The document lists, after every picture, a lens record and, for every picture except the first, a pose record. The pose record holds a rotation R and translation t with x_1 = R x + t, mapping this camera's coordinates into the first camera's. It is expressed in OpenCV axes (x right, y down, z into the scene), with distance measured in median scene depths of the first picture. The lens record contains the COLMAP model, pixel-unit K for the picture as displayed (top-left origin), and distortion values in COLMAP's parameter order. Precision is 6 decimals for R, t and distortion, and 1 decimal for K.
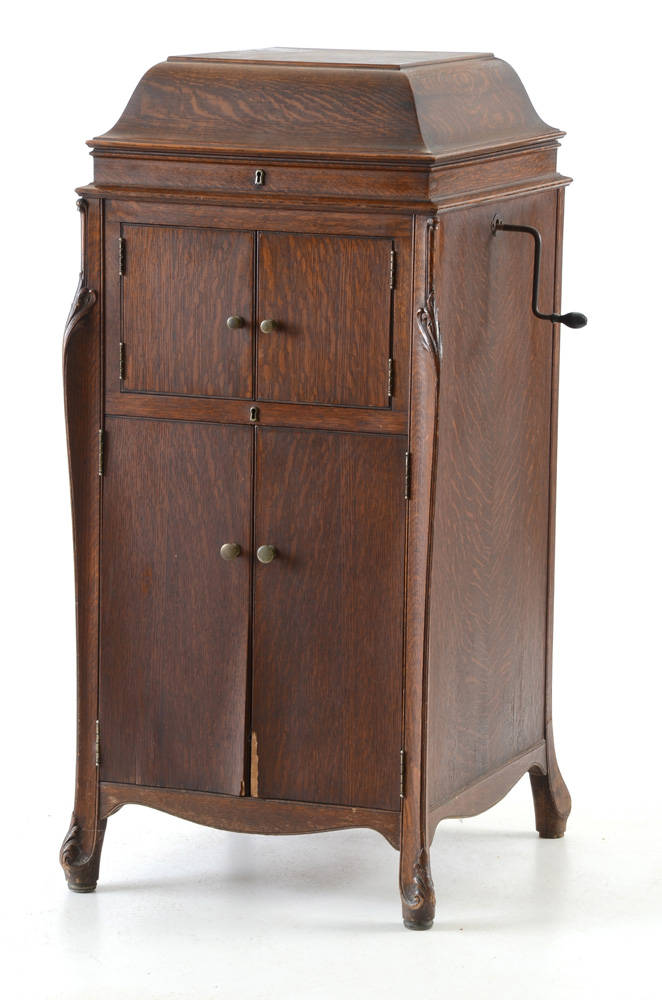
lens RADIAL K [[3911.1, 0, 338.6], [0, 3911.1, 521.7], [0, 0, 1]] dist [1.390396, 0.000000]
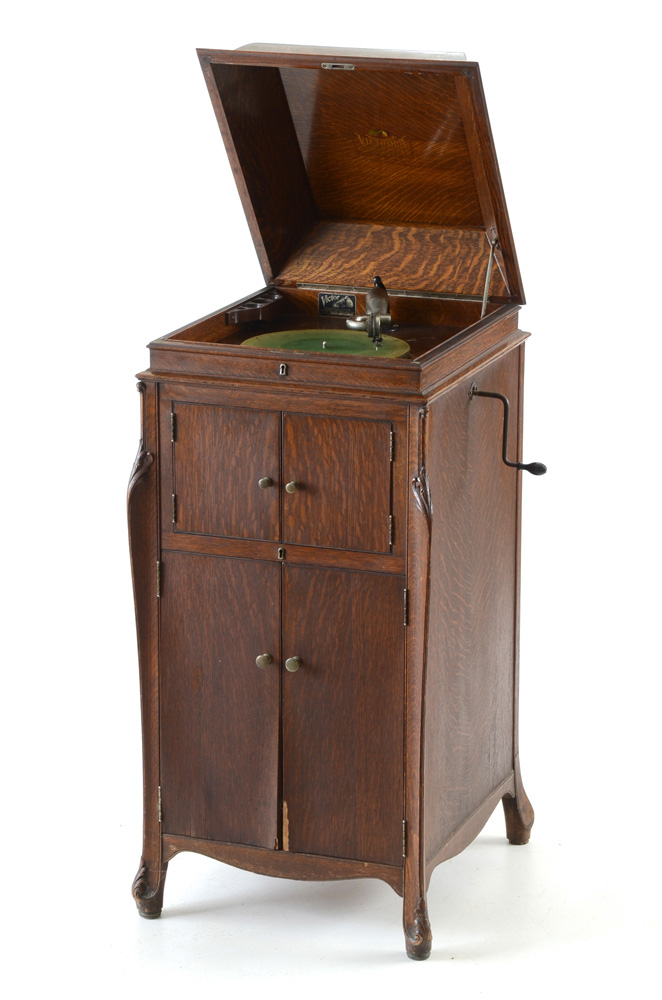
lens RADIAL K [[2990.9, 0, 338.1], [0, 2990.9, 517.0], [0, 0, 1]] dist [0.870710, 0.000000]
pose [[0.999845, -0.015763, 0.007860, -0.010767], [0.014822, 0.994032, 0.108074, -0.140841], [-0.009517, -0.107941, 0.994112, 0.055041]]
